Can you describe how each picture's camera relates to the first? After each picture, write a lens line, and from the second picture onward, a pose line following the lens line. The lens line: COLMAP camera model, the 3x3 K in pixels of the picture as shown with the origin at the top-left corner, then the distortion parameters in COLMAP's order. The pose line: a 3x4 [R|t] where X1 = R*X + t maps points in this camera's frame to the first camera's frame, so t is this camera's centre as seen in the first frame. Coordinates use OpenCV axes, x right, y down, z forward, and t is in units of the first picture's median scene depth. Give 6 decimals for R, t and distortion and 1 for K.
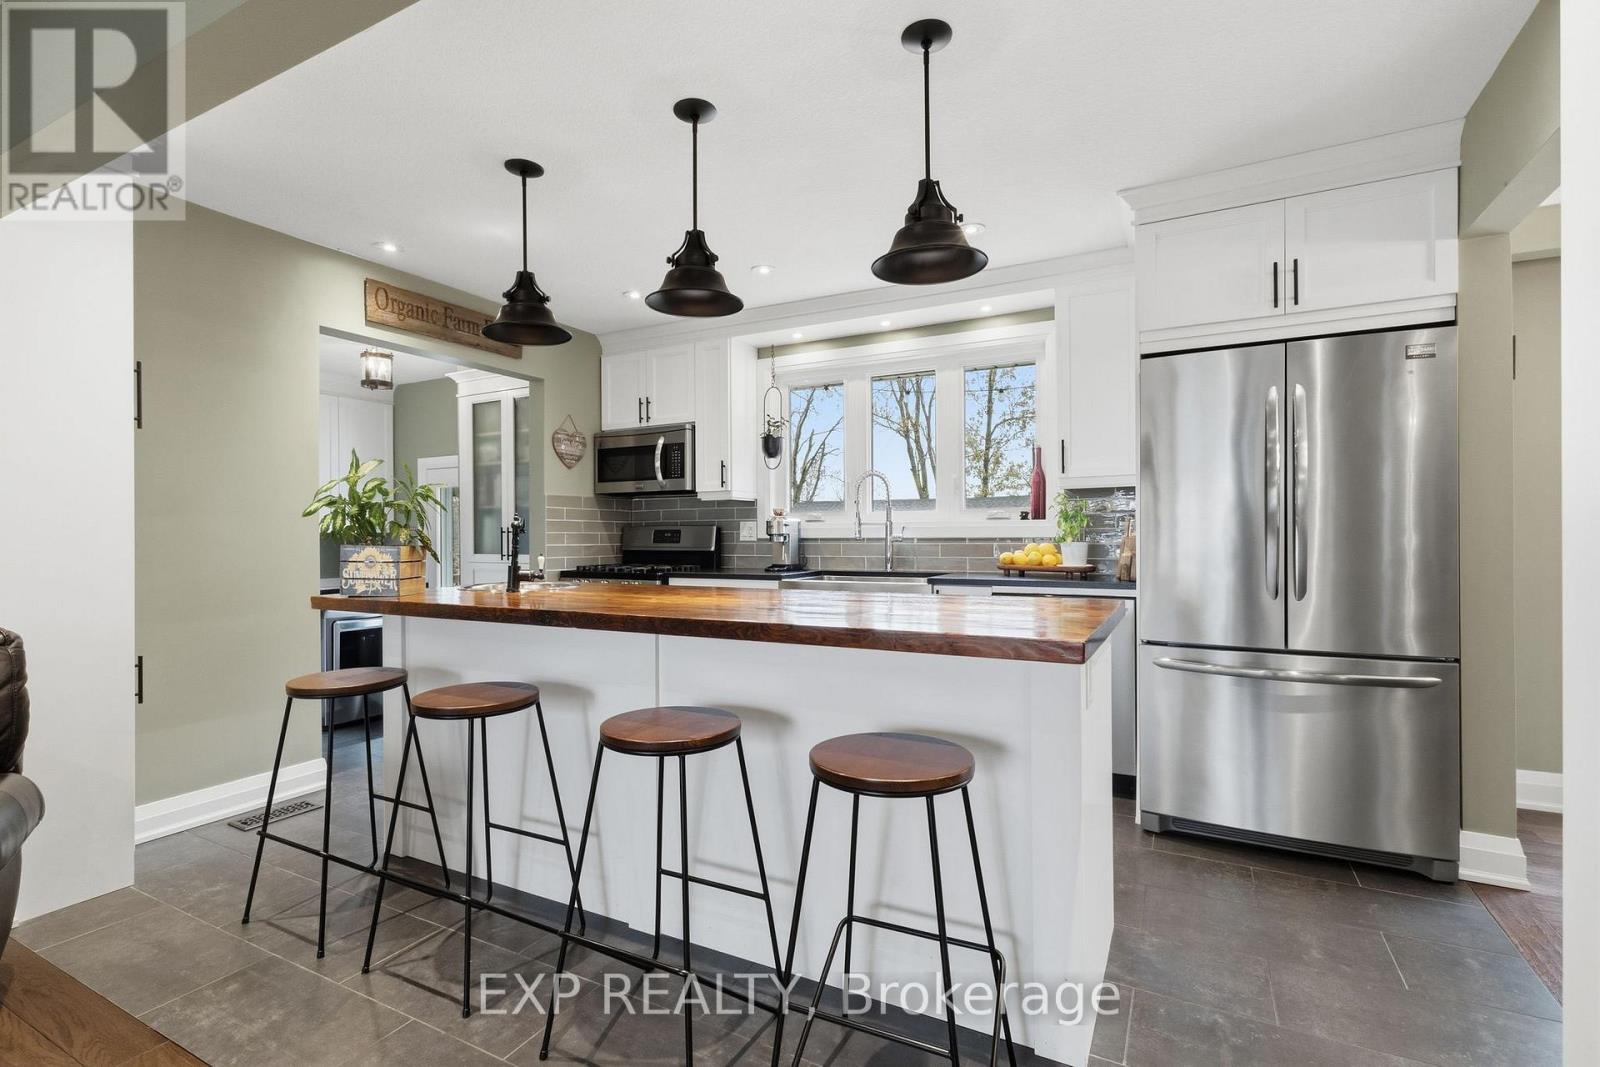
lens RADIAL K [[758.7, 0, 799.6], [0, 758.7, 541.0], [0, 0, 1]] dist [0.015564, 0.000406]
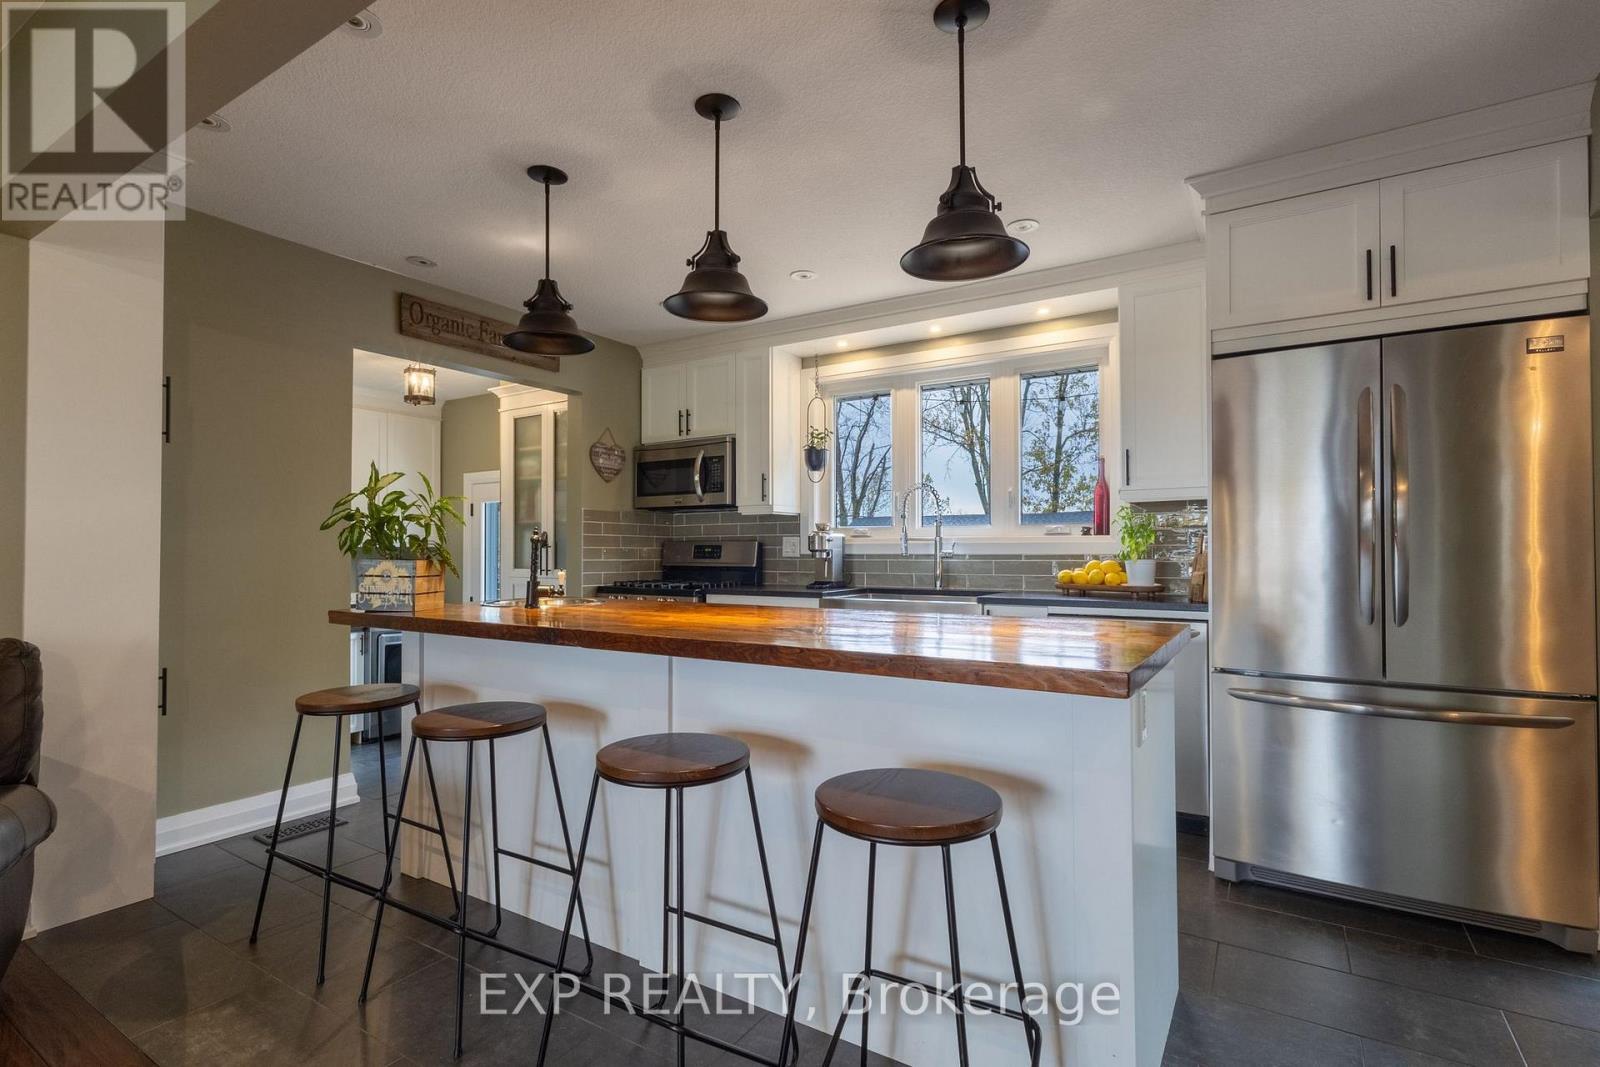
lens RADIAL K [[765.7, 0, 796.1], [0, 765.7, 545.4], [0, 0, 1]] dist [0.014342, -0.000993]
pose [[0.995916, 0.002799, -0.090238, 0.034245], [-0.004204, 0.999873, -0.015384, 0.000411], [0.090183, 0.015701, 0.995801, 0.038842]]
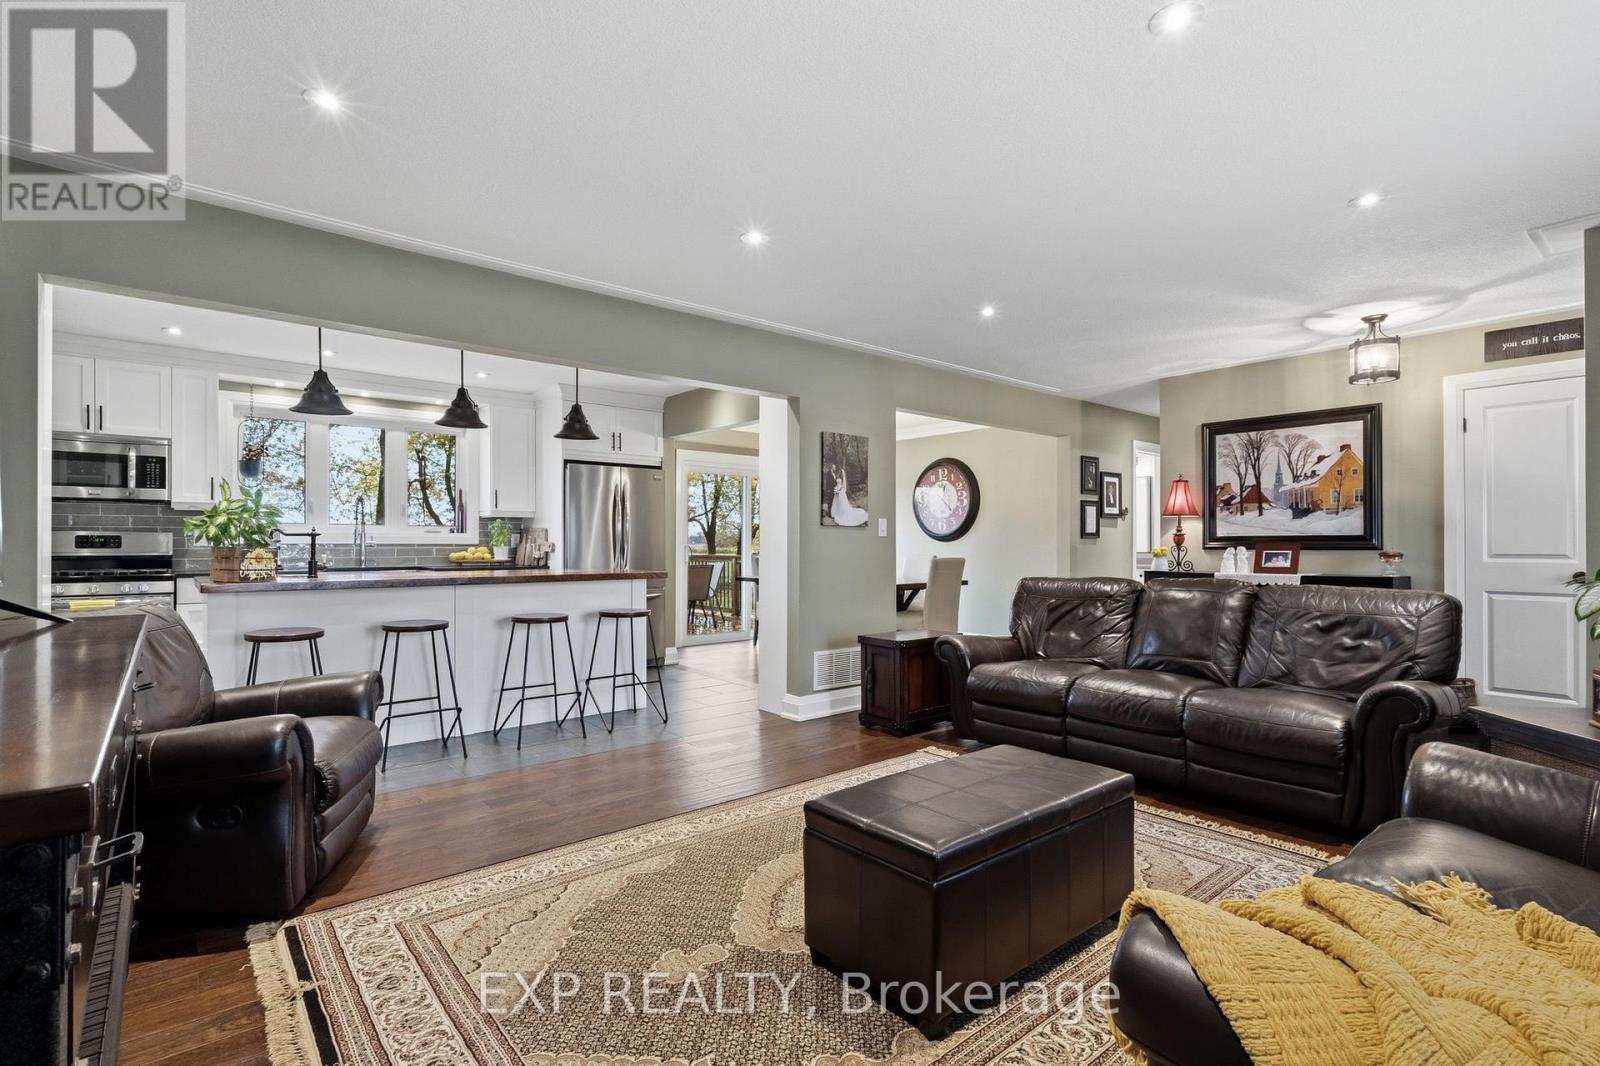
lens RADIAL K [[758.7, 0, 799.6], [0, 758.7, 540.5], [0, 0, 1]] dist [0.015564, 0.000406]
pose [[0.382884, 0.010707, 0.923734, -0.993113], [-0.002616, 0.999941, -0.010506, 0.003672], [-0.923793, 0.001606, 0.382890, -0.346570]]
